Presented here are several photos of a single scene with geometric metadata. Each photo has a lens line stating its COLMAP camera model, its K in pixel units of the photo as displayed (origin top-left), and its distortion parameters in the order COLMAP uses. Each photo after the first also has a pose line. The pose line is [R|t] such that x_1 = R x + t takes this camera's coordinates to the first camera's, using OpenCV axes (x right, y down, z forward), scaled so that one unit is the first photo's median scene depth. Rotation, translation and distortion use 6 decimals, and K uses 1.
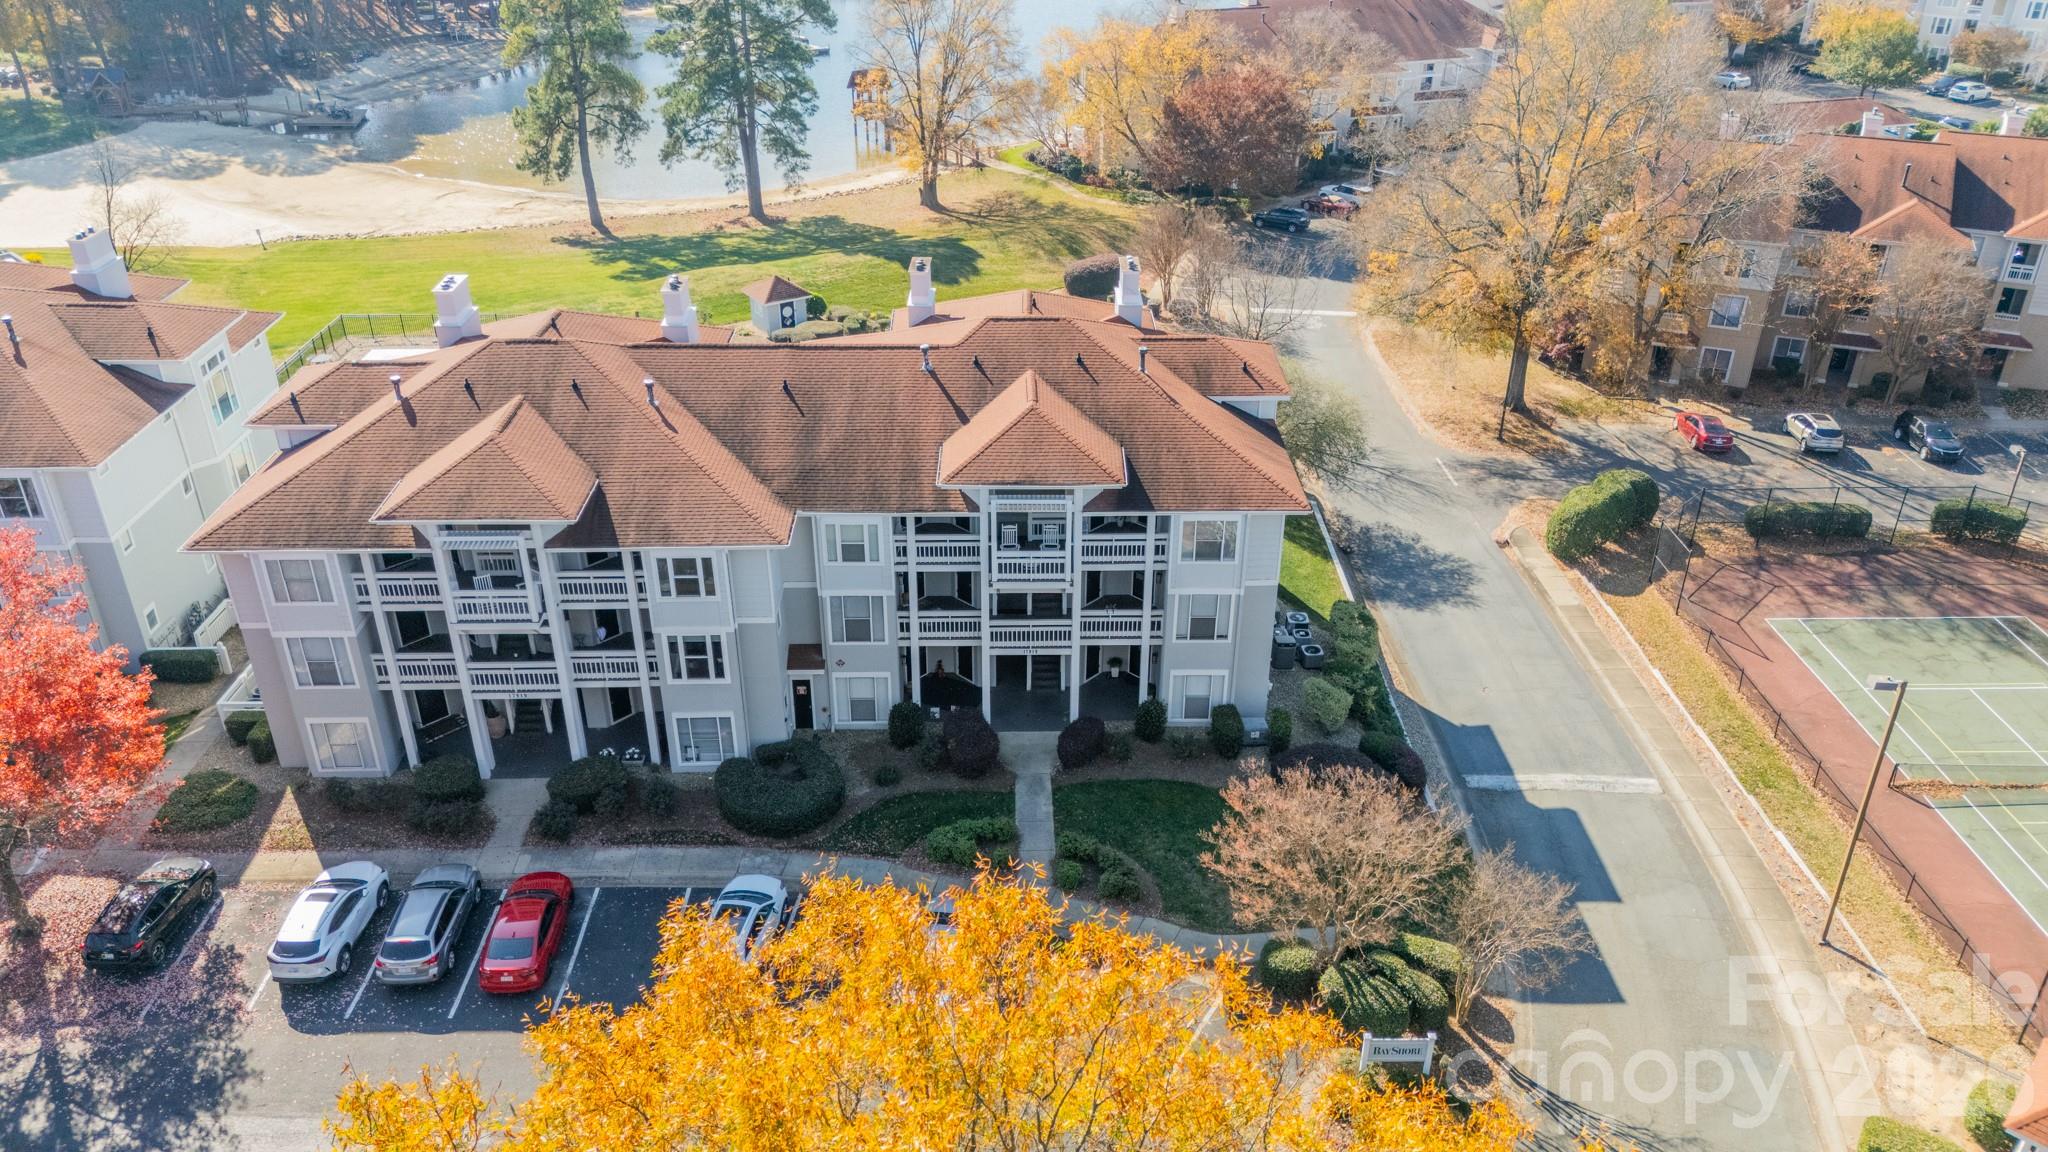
lens RADIAL K [[1480.0, 0, 1015.2], [0, 1480.0, 567.6], [0, 0, 1]] dist [0.156432, -0.000542]
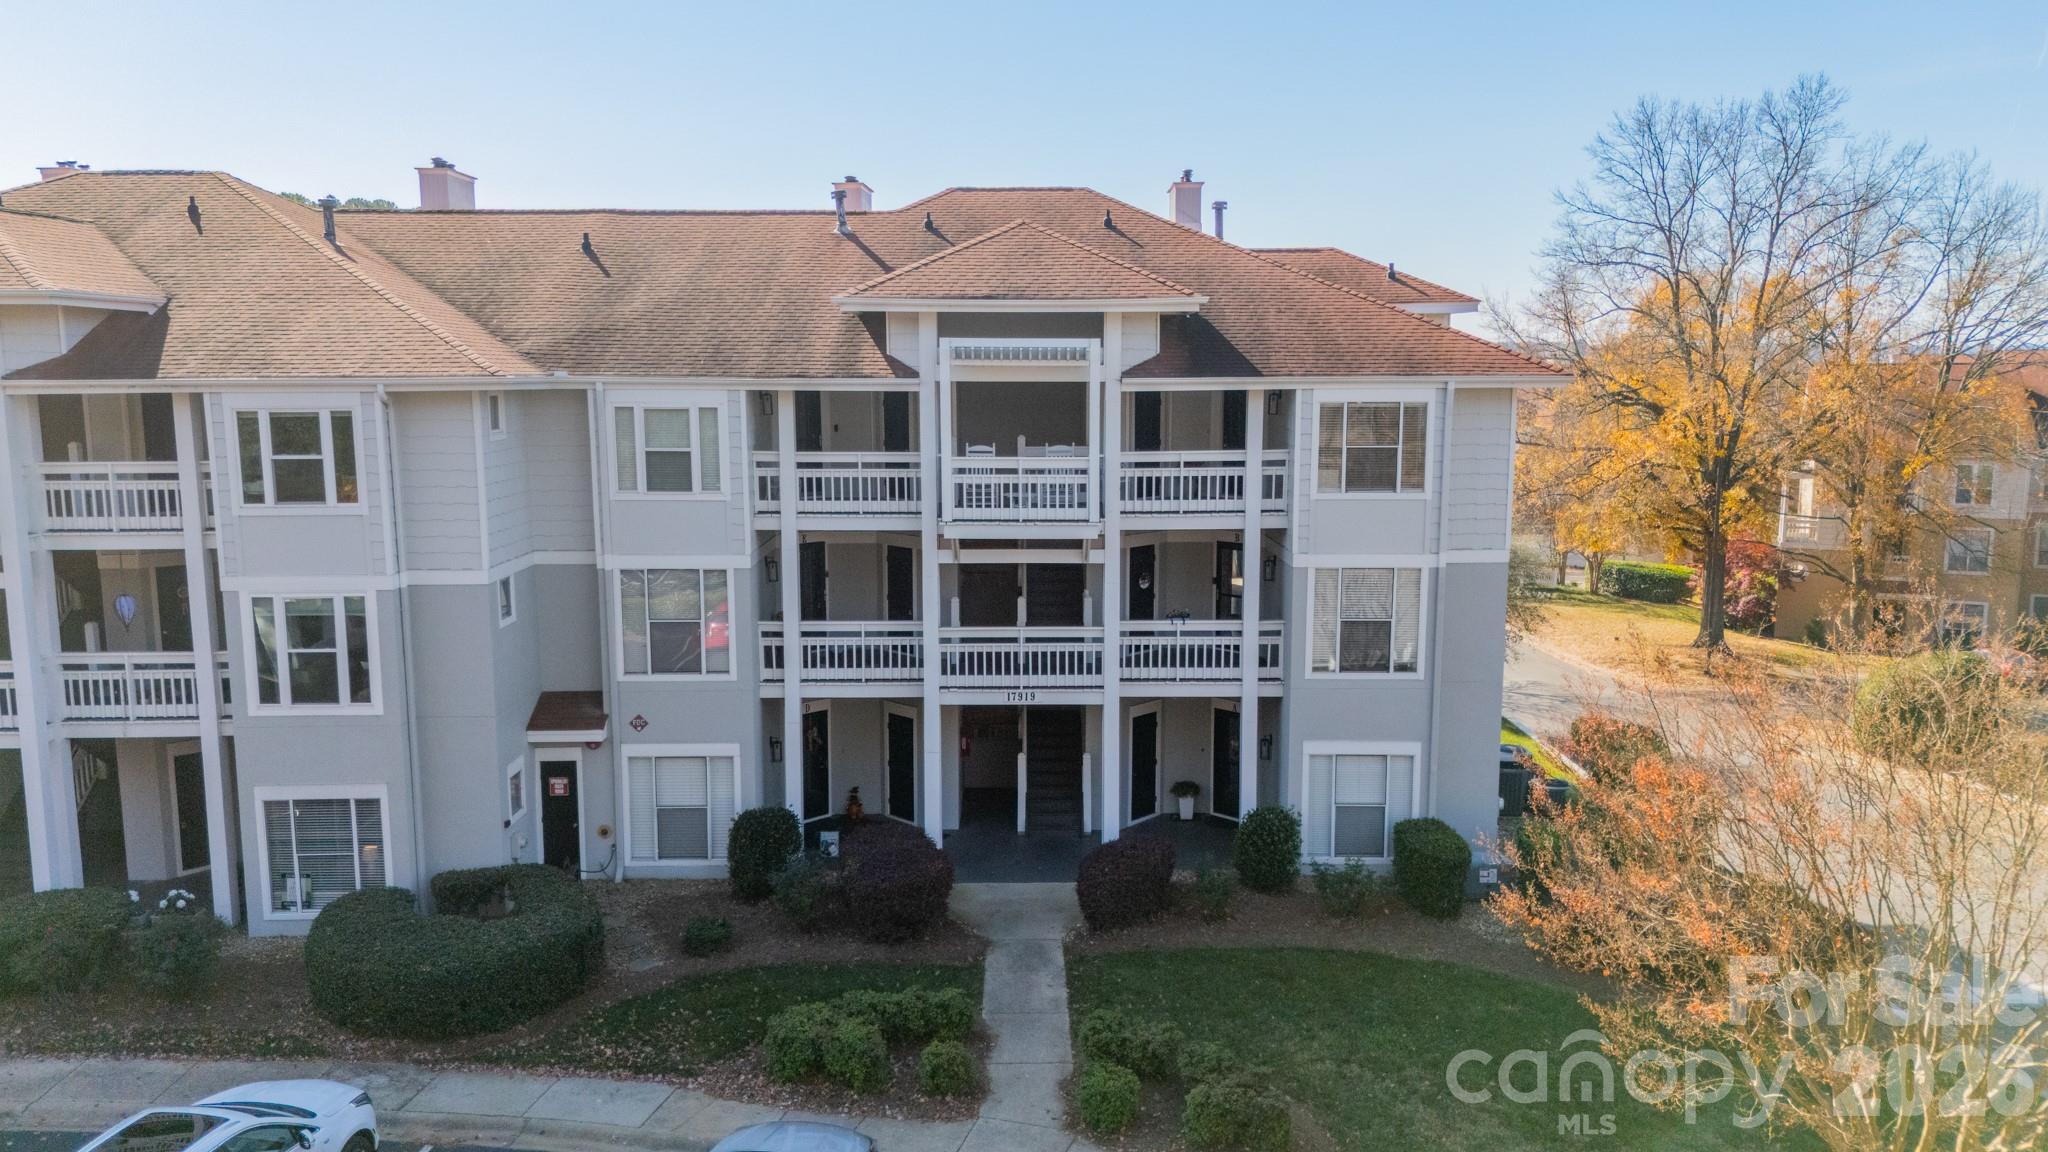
lens RADIAL K [[1503.4, 0, 1024.0], [0, 1503.4, 576.0], [0, 0, 1]] dist [0.074593, -0.051247]
pose [[0.999958, -0.001200, -0.009105, 0.016209], [-0.002052, 0.937145, -0.348935, 0.198212], [0.008952, 0.348939, 0.937103, 0.519266]]
